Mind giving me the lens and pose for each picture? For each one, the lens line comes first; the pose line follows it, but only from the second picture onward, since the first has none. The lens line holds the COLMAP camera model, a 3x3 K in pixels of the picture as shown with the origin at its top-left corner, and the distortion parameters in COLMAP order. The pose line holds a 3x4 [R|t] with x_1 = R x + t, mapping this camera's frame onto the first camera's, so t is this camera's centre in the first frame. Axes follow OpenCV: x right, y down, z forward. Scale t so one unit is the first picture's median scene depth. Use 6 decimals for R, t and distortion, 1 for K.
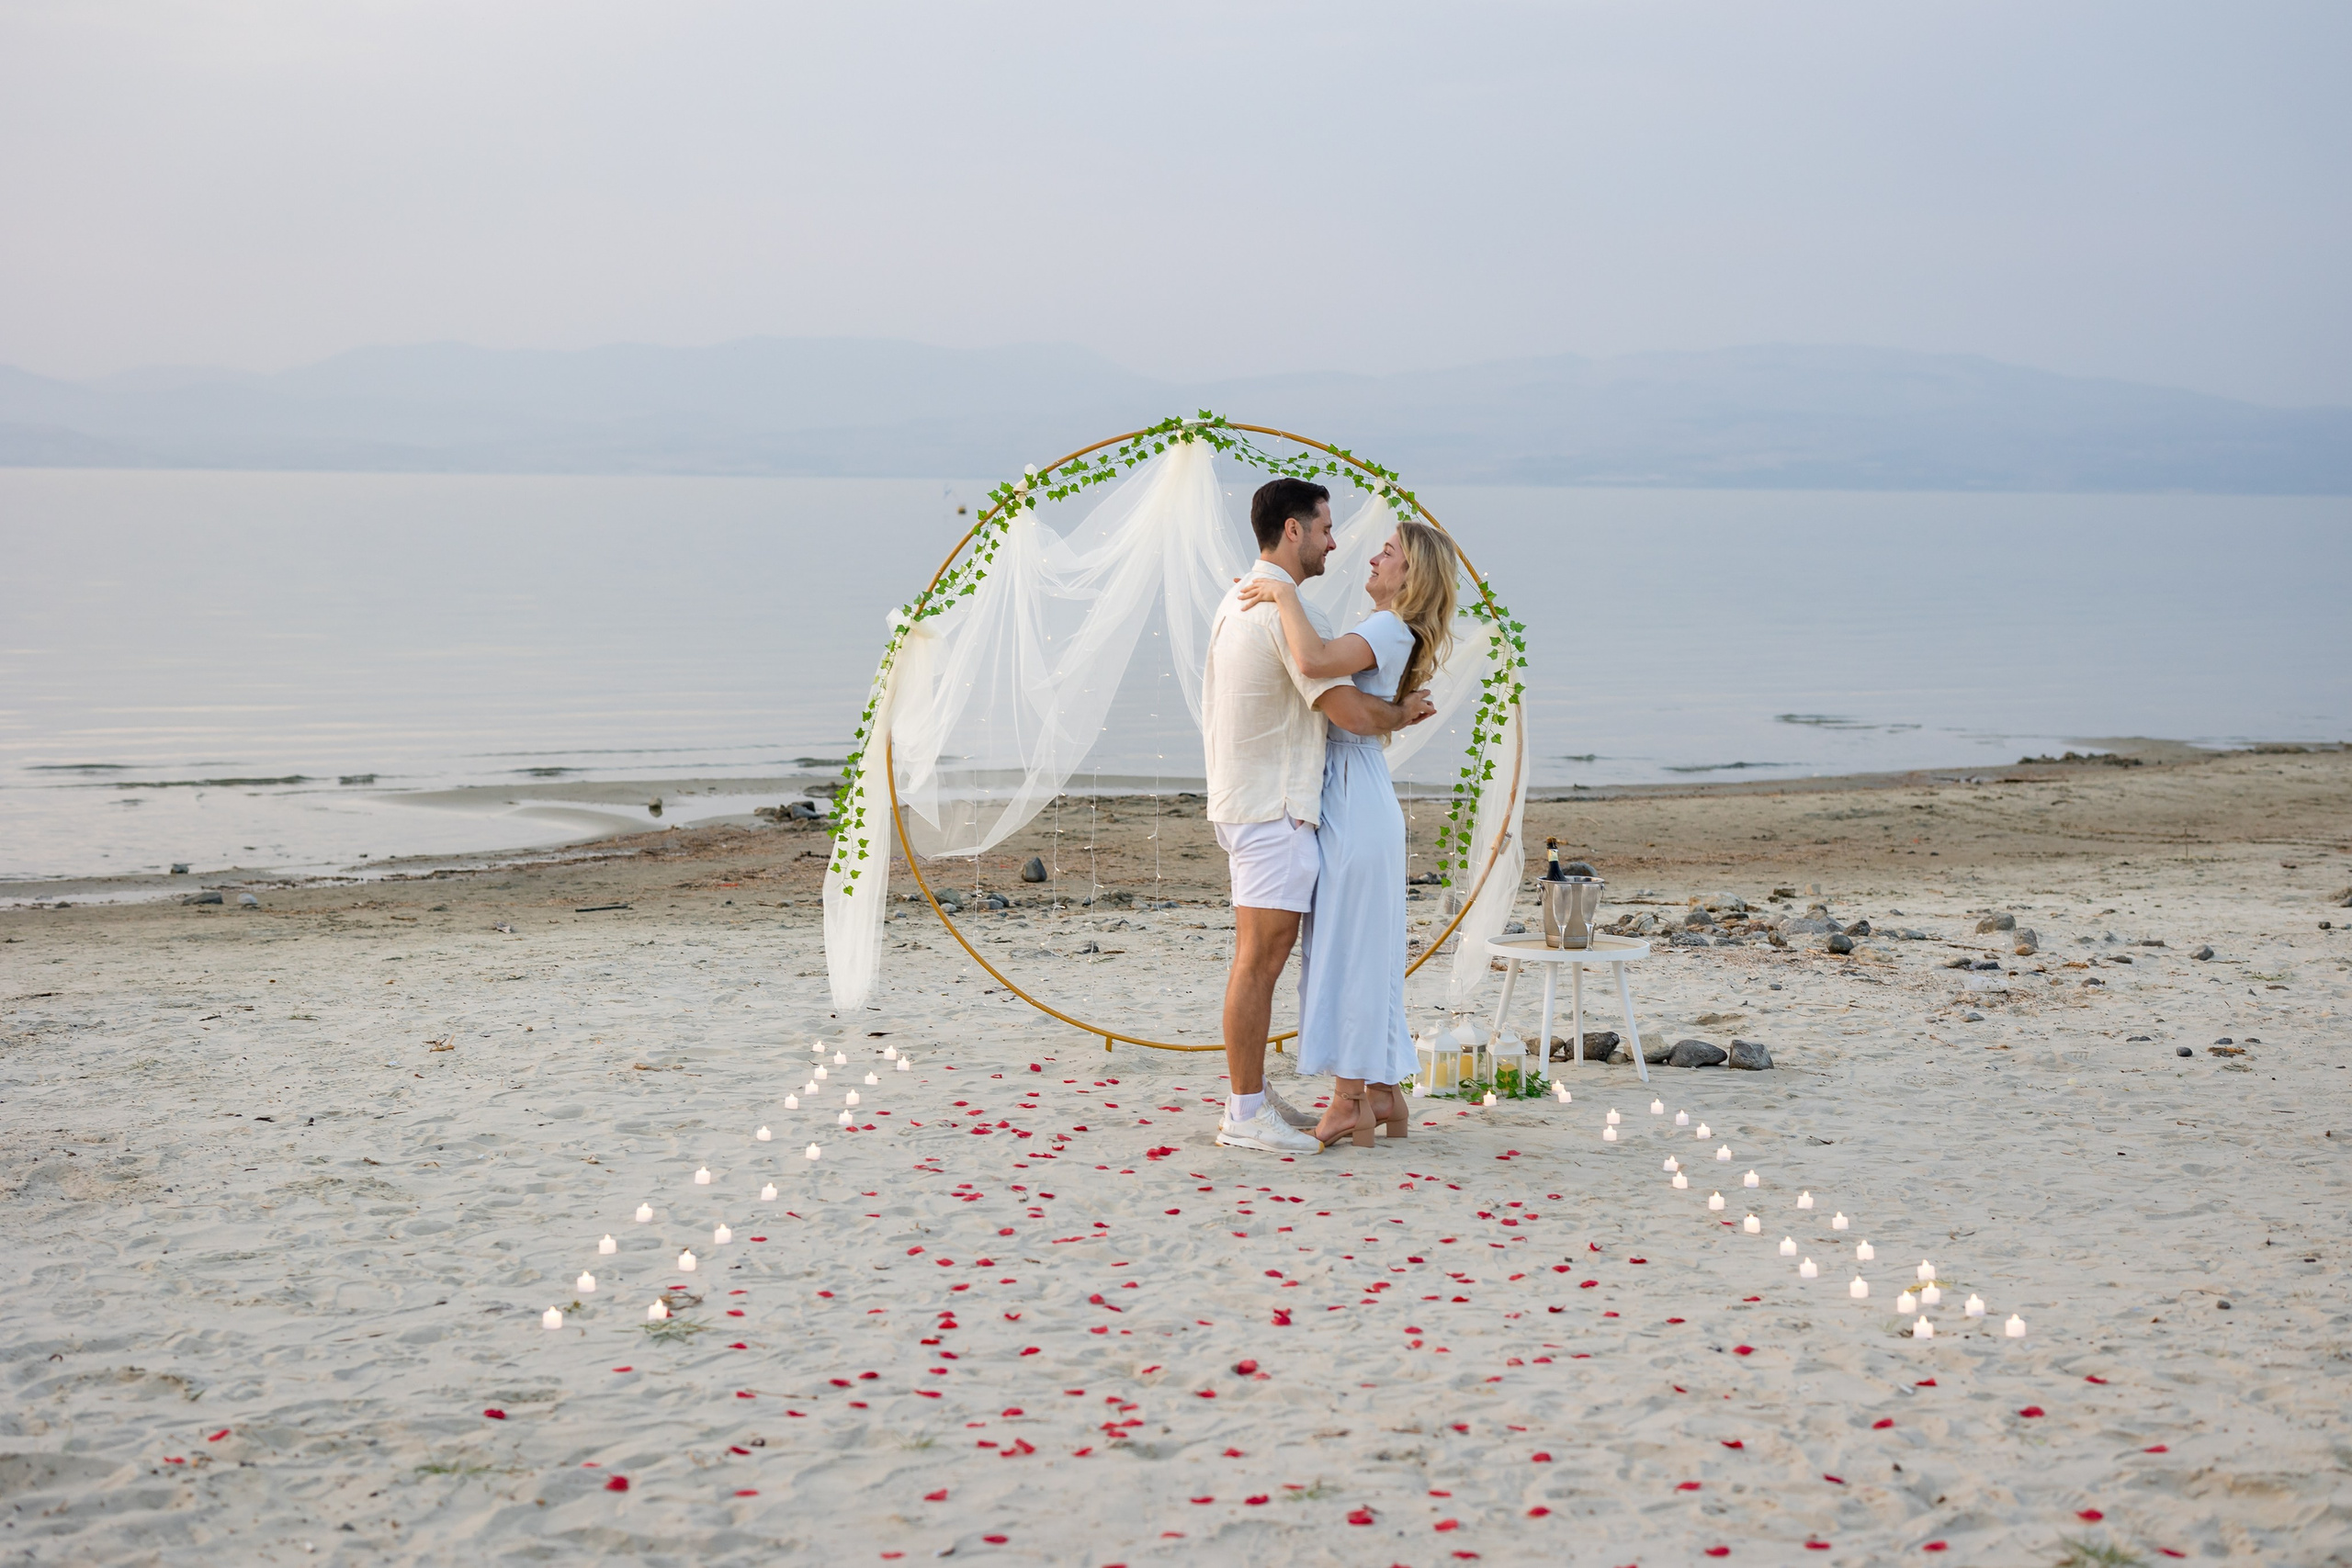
lens RADIAL K [[3385.6, 0, 1177.2], [0, 3385.6, 787.4], [0, 0, 1]] dist [-0.067972, 0.000000]
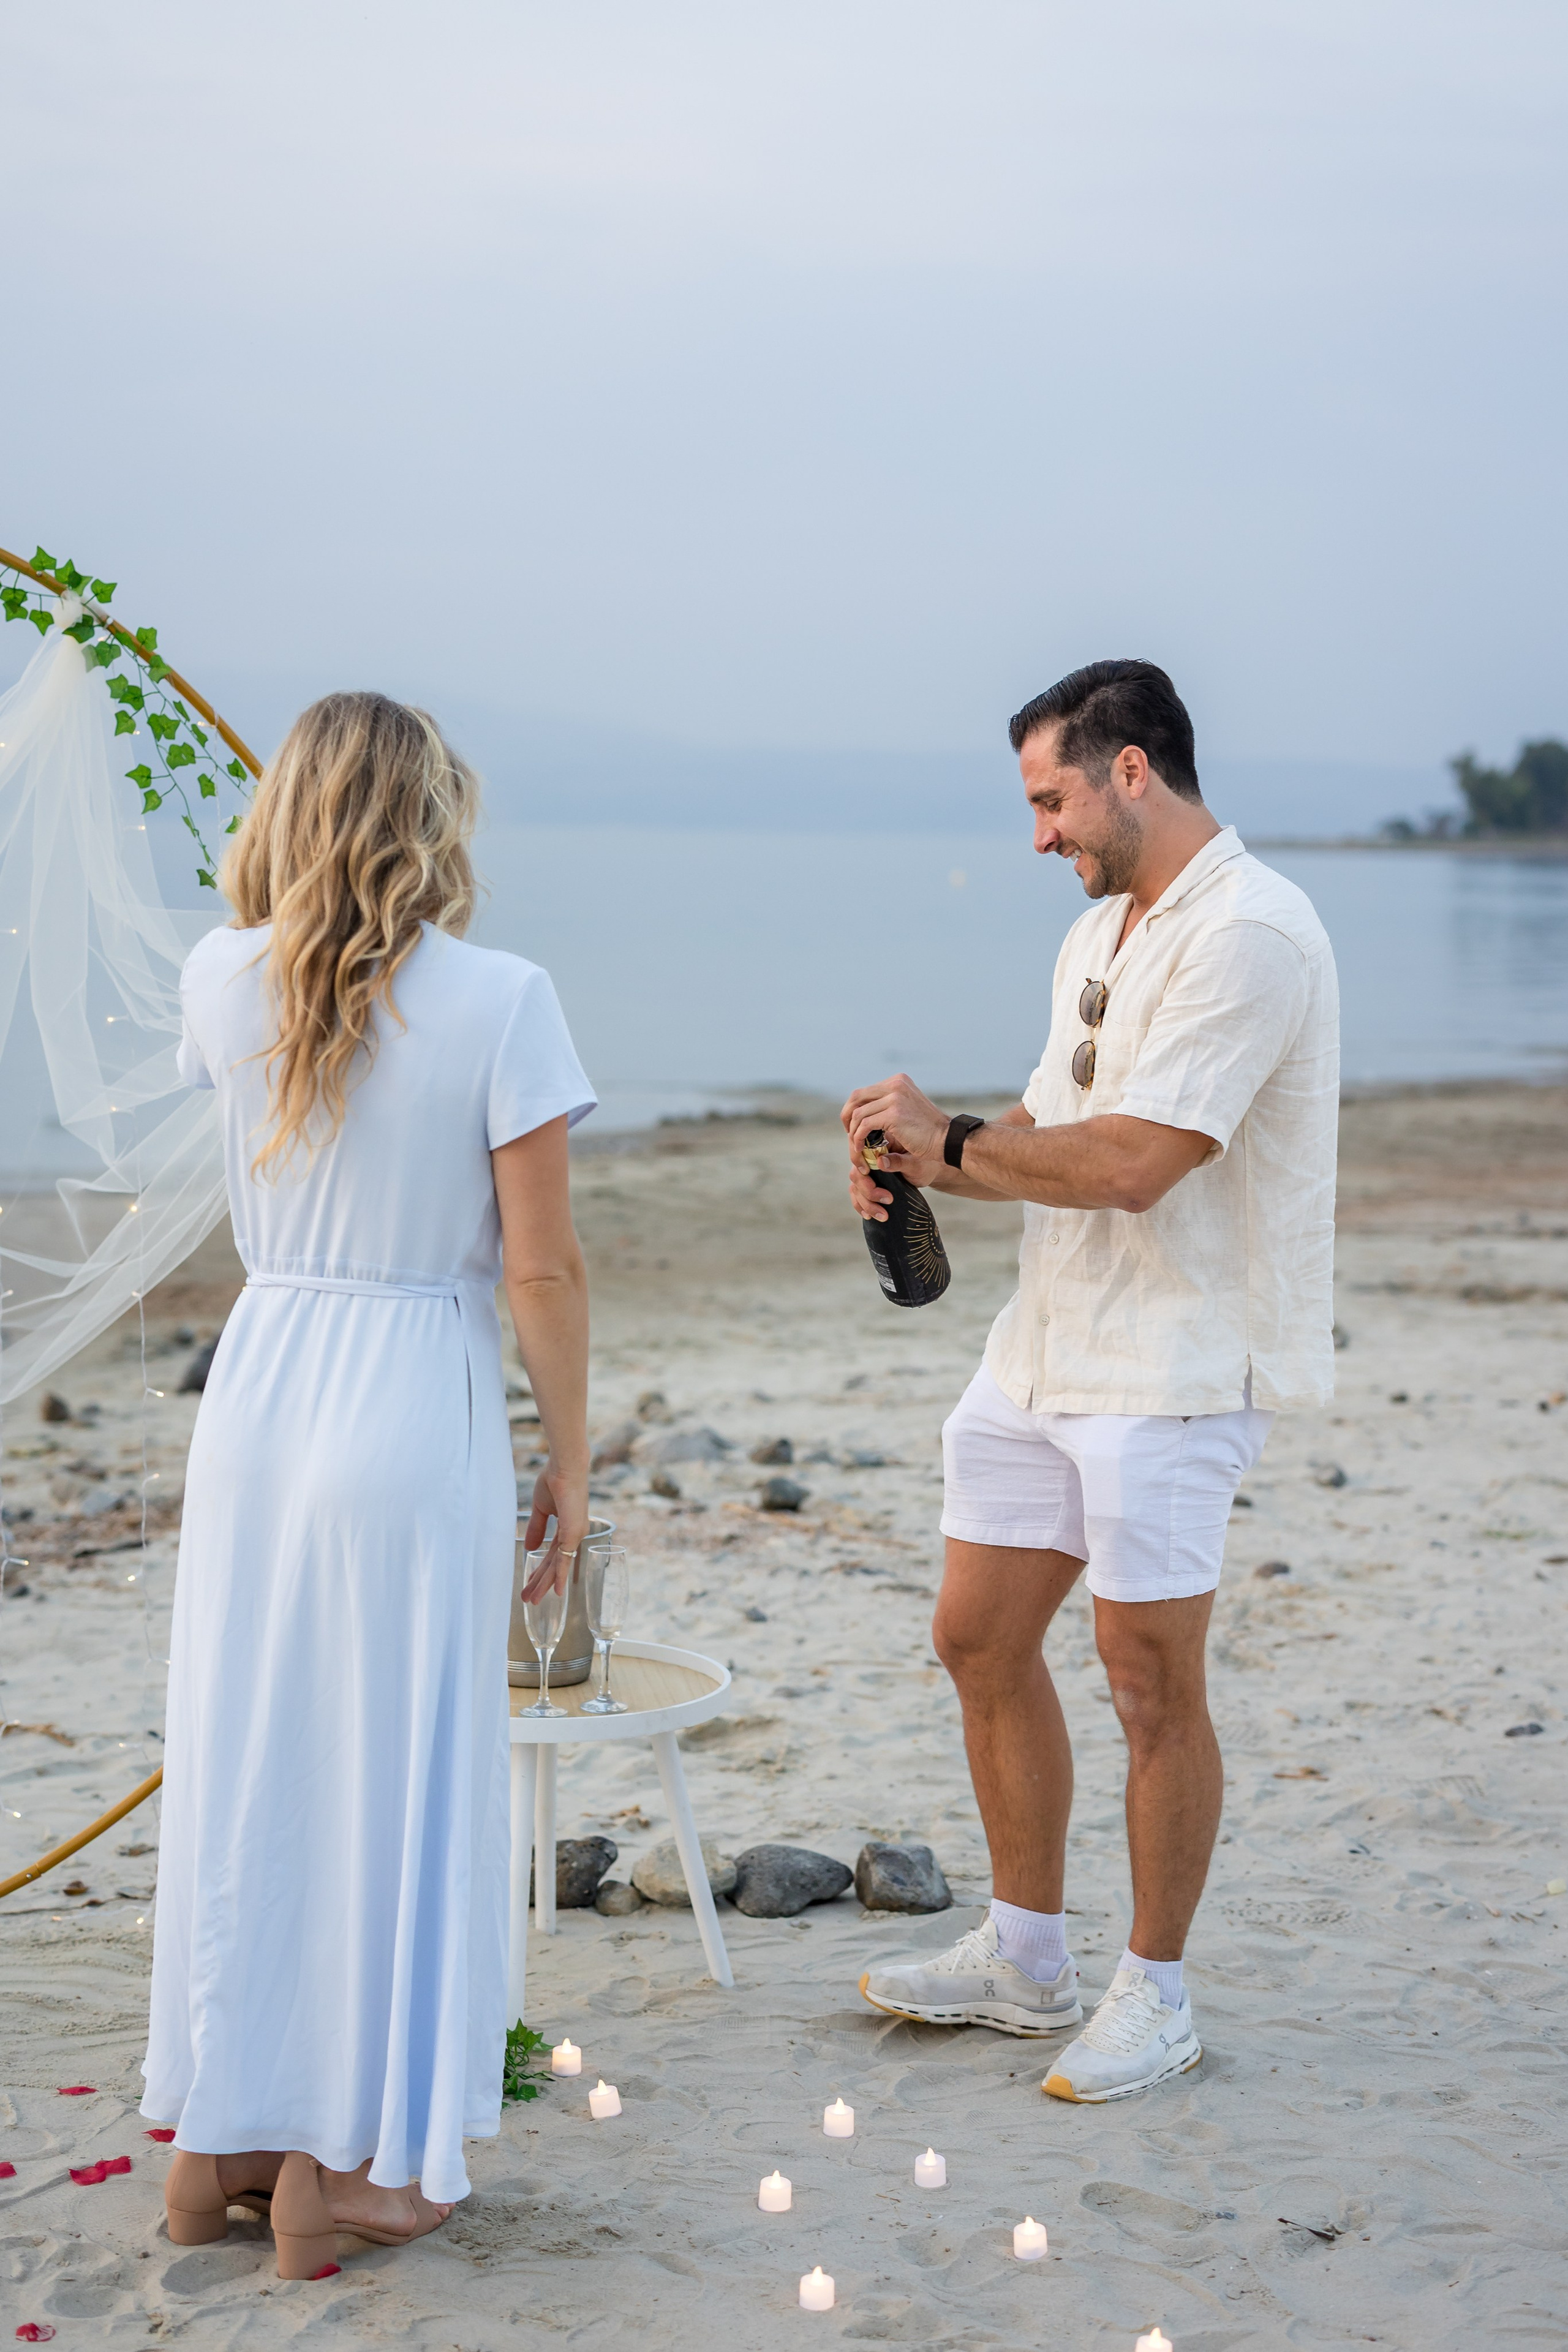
lens RADIAL K [[3385.9, 0, 786.9], [0, 3385.9, 1173.2], [0, 0, 1]] dist [-0.067972, 0.000000]
pose [[0.942358, -0.032360, 0.333039, 0.003288], [0.028106, 0.999450, 0.017584, -0.025632], [-0.333425, -0.007210, 0.942749, 0.580492]]
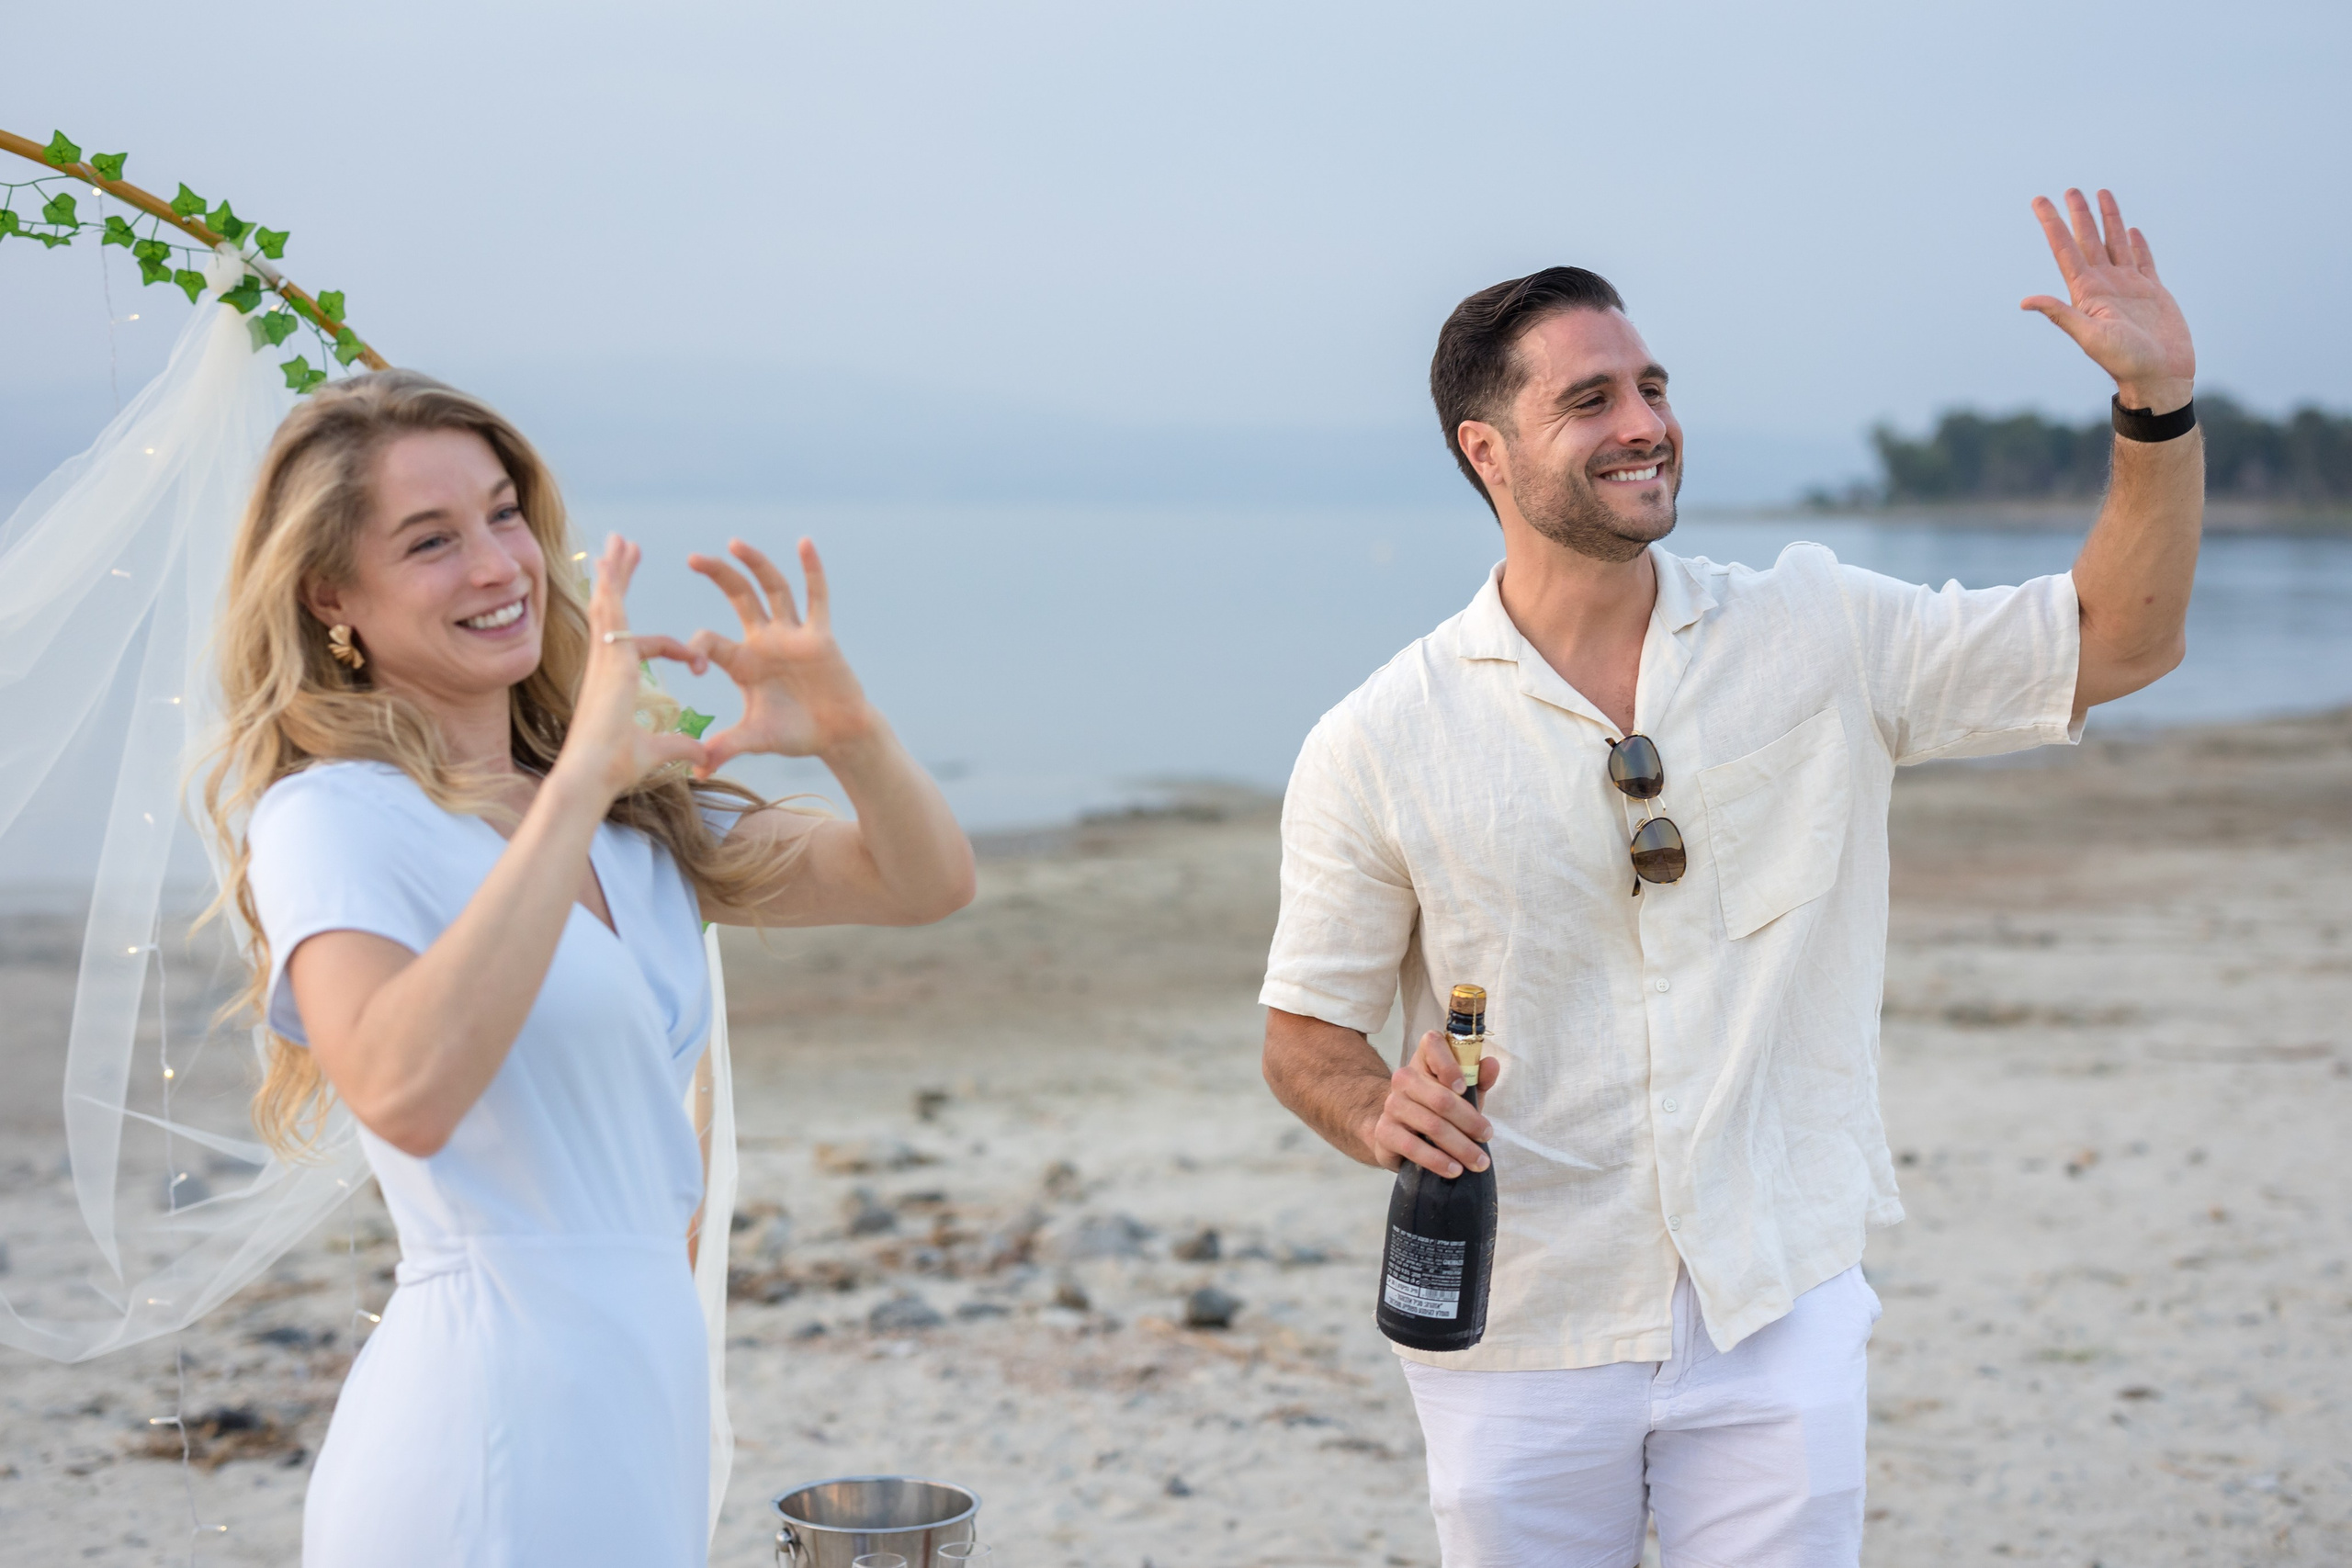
lens RADIAL K [[3385.6, 0, 1178.1], [0, 3385.6, 796.7], [0, 0, 1]] dist [-0.067972, 0.000000]
pose [[0.945512, -0.036491, 0.323537, 0.041260], [0.038095, 0.999273, 0.001377, -0.039180], [-0.323352, 0.011023, 0.946215, 0.684138]]
